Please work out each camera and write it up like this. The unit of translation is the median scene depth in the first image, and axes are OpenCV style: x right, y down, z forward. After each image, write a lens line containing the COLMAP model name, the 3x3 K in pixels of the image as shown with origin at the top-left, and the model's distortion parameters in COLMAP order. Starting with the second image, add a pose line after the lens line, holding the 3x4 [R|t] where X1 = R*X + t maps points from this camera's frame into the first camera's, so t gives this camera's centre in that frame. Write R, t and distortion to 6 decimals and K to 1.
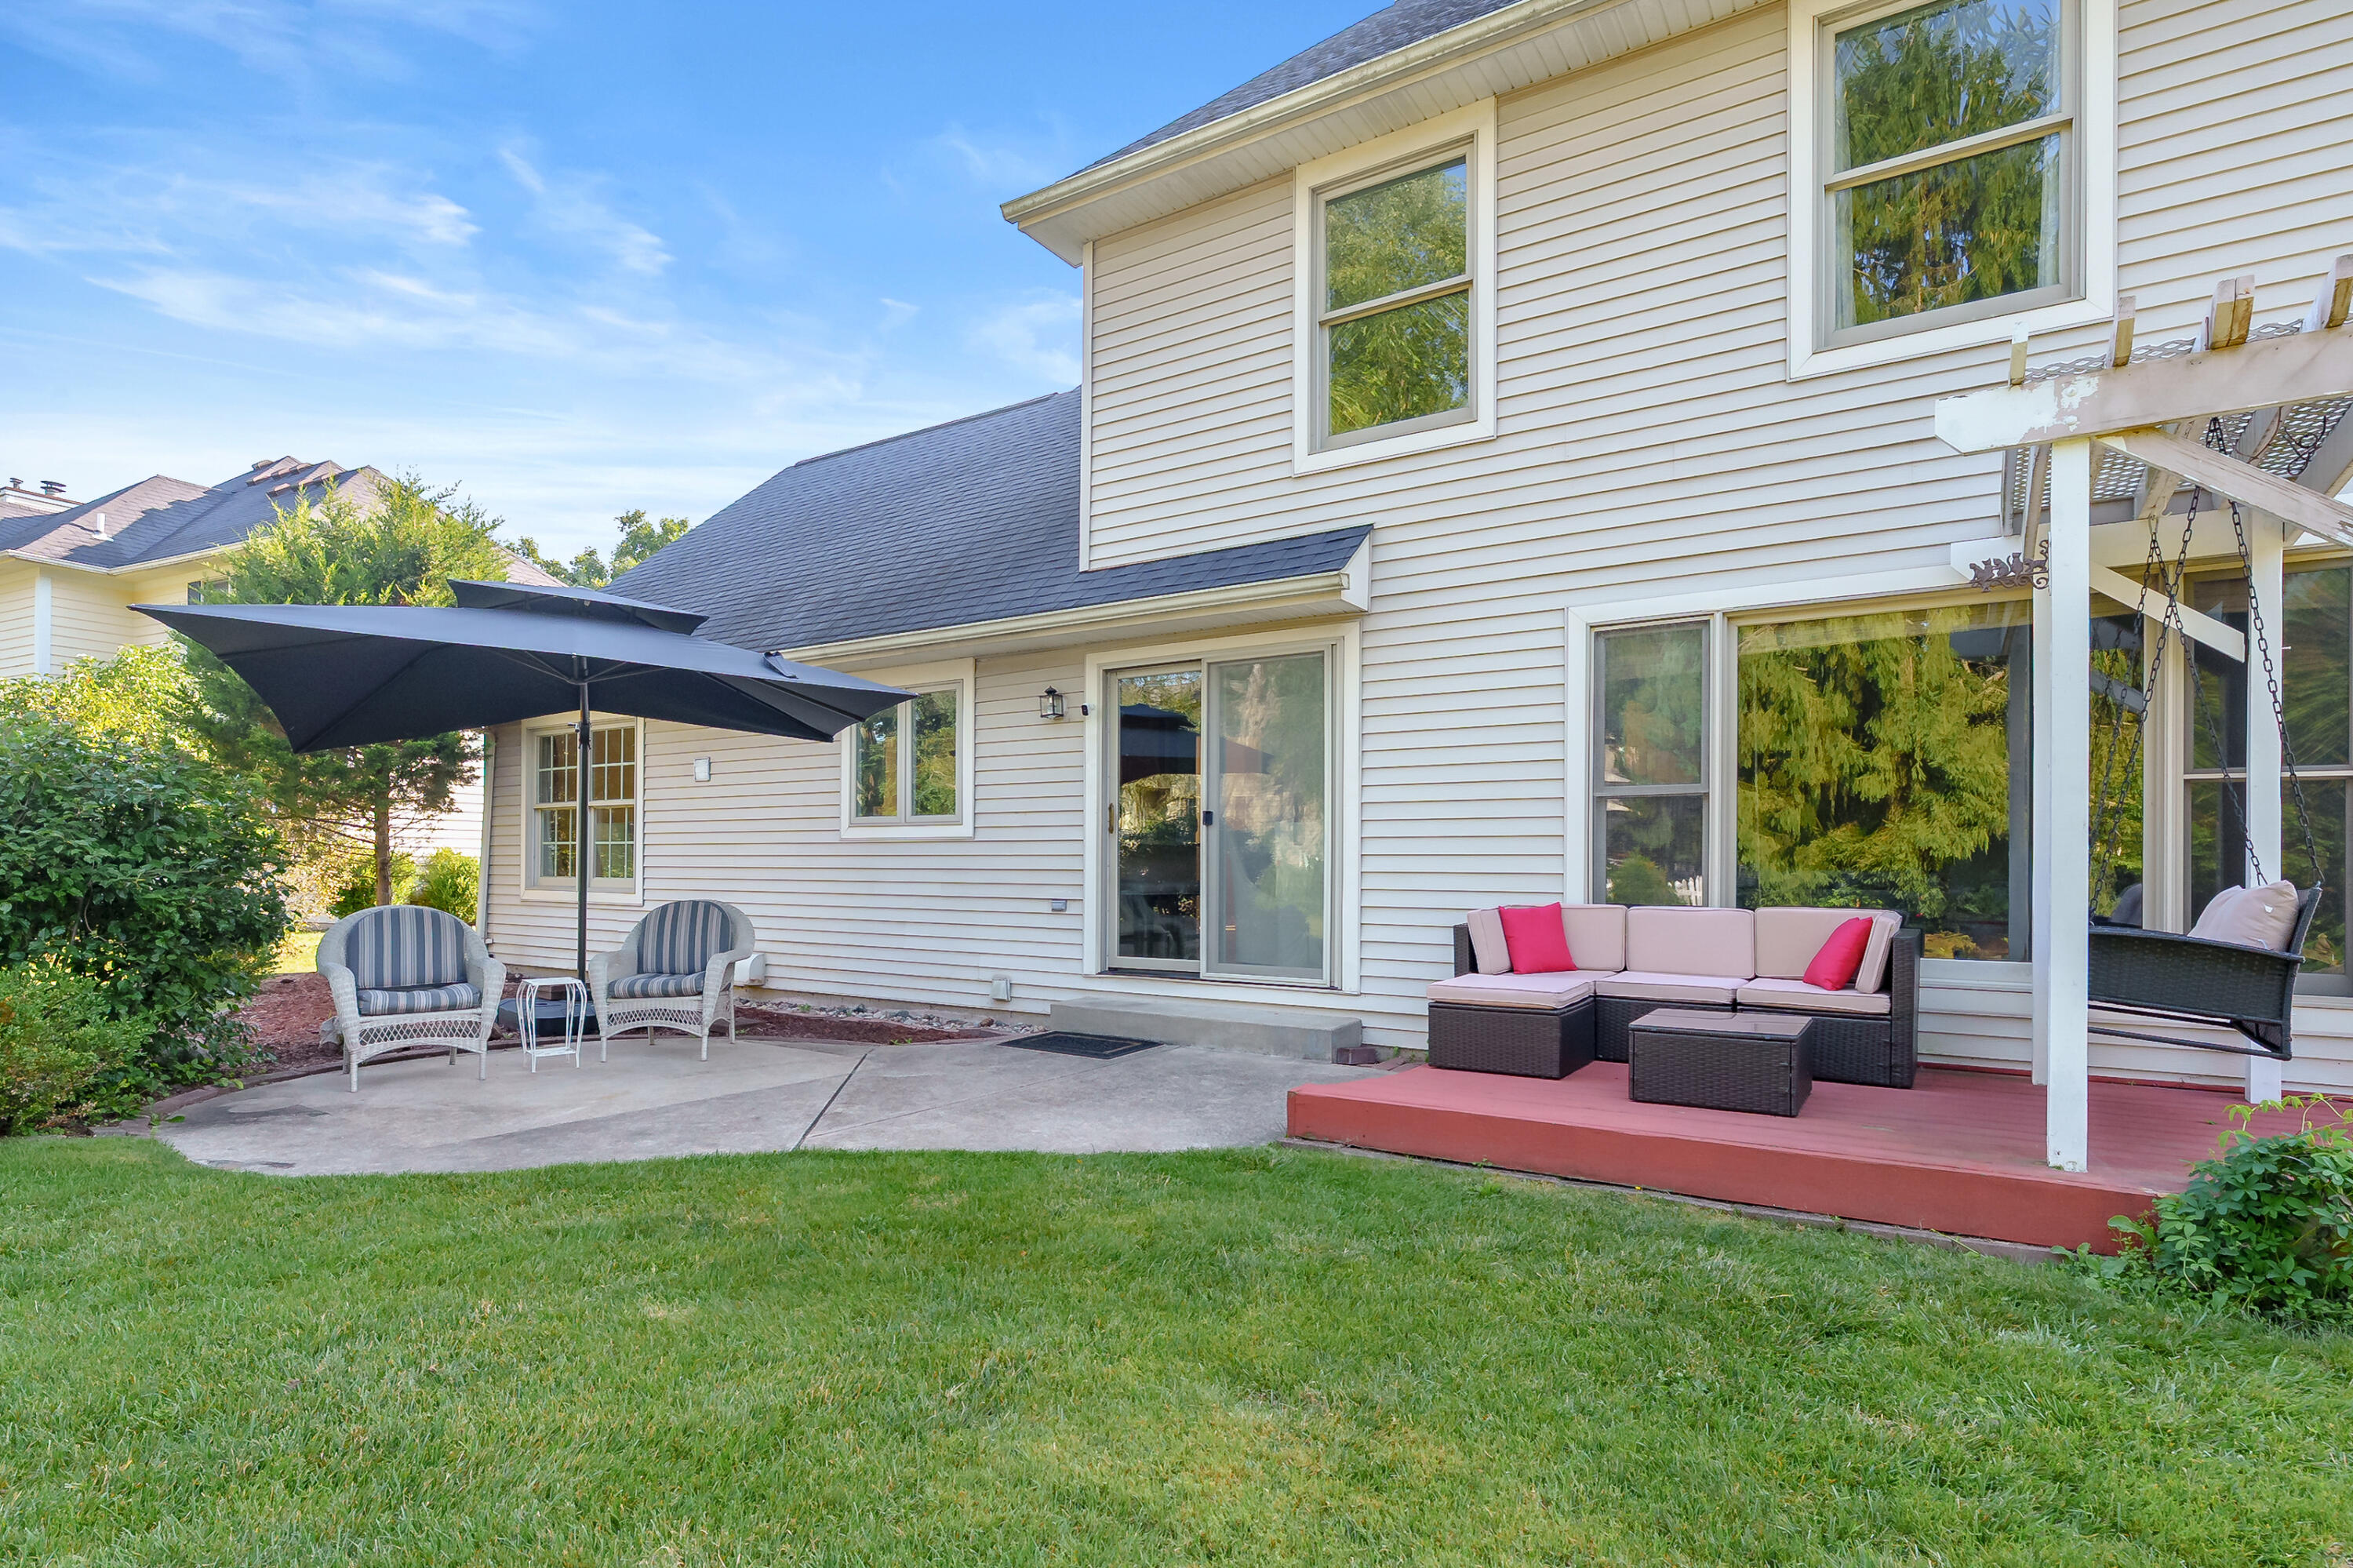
lens RADIAL K [[1089.6, 0, 1230.9], [0, 1089.6, 863.0], [0, 0, 1]] dist [-0.003976, -0.000088]
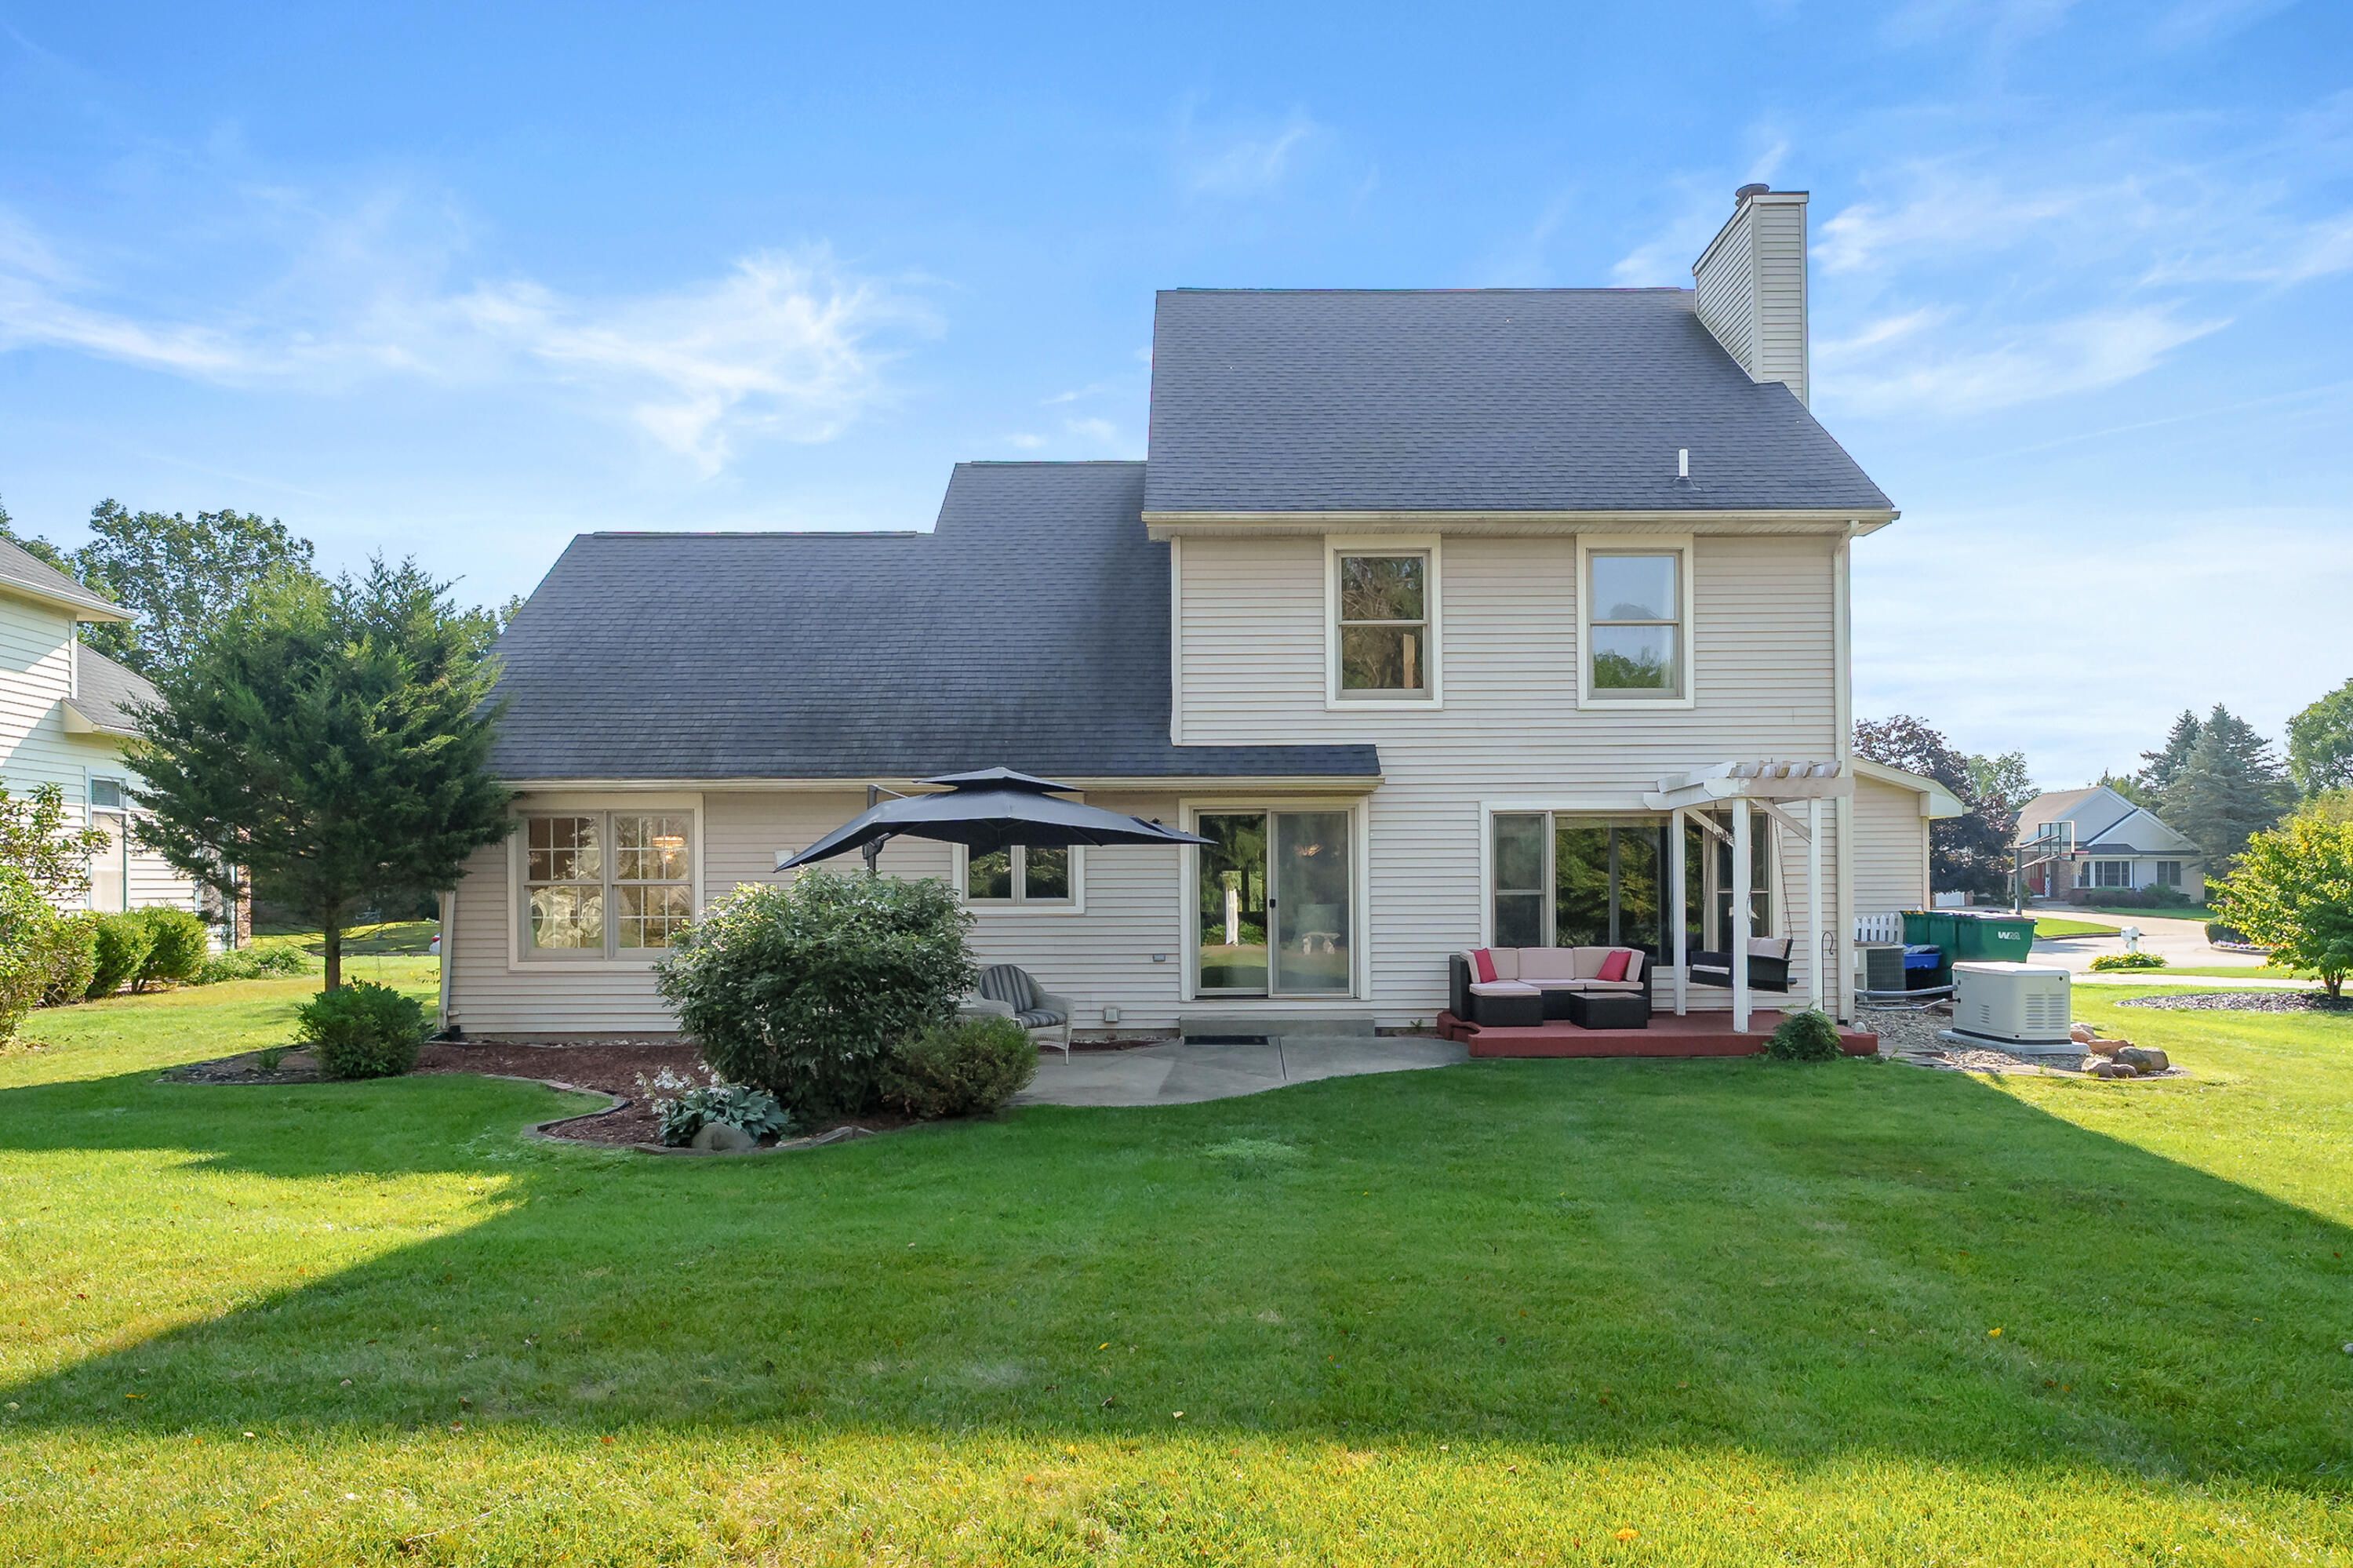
lens RADIAL K [[1096.1, 0, 1221.9], [0, 1096.1, 894.1], [0, 0, 1]] dist [-0.002700, 0.001934]
pose [[0.868983, -0.012201, 0.494692, -1.028160], [0.009697, 0.999924, 0.007629, -0.076286], [-0.494748, -0.001832, 0.869035, -0.488818]]
